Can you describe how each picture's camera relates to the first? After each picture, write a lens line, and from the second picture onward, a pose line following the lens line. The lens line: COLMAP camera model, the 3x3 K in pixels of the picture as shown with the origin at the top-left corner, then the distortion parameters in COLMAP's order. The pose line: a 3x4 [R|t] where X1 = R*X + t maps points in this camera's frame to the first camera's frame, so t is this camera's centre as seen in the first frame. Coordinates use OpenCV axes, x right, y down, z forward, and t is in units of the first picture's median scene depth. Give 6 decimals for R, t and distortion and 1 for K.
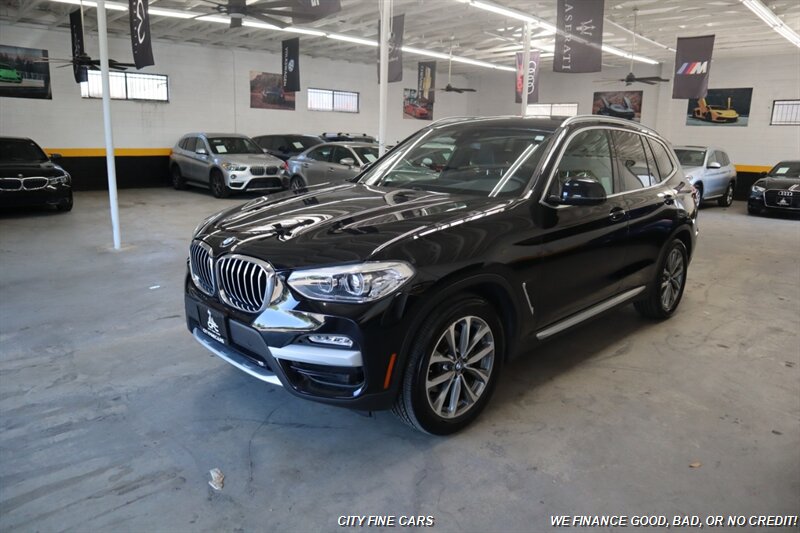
lens RADIAL K [[551.0, 0, 396.3], [0, 551.0, 262.2], [0, 0, 1]] dist [-0.118347, 0.065985]
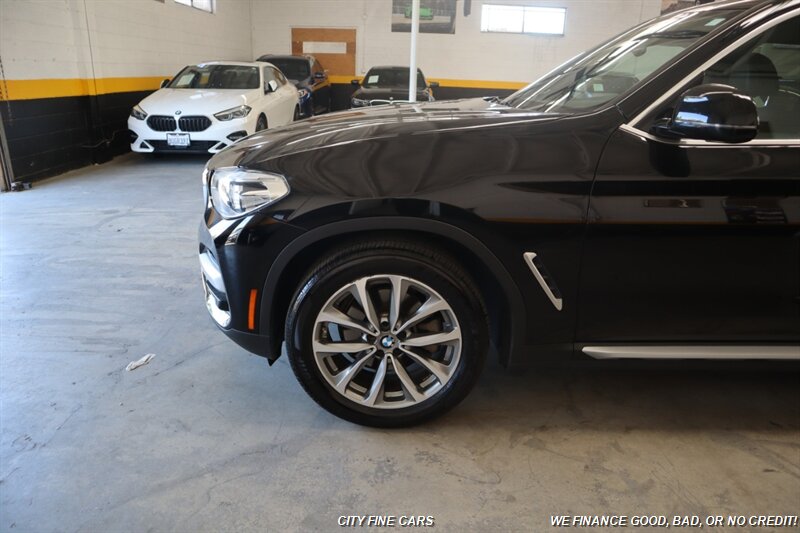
lens RADIAL K [[551.0, 0, 399.6], [0, 551.0, 266.9], [0, 0, 1]] dist [-0.118347, 0.065985]
pose [[0.714389, 0.229834, -0.660927, 0.206612], [-0.160946, 0.973166, 0.164449, -0.008790], [0.680988, -0.011107, 0.732210, 0.177201]]
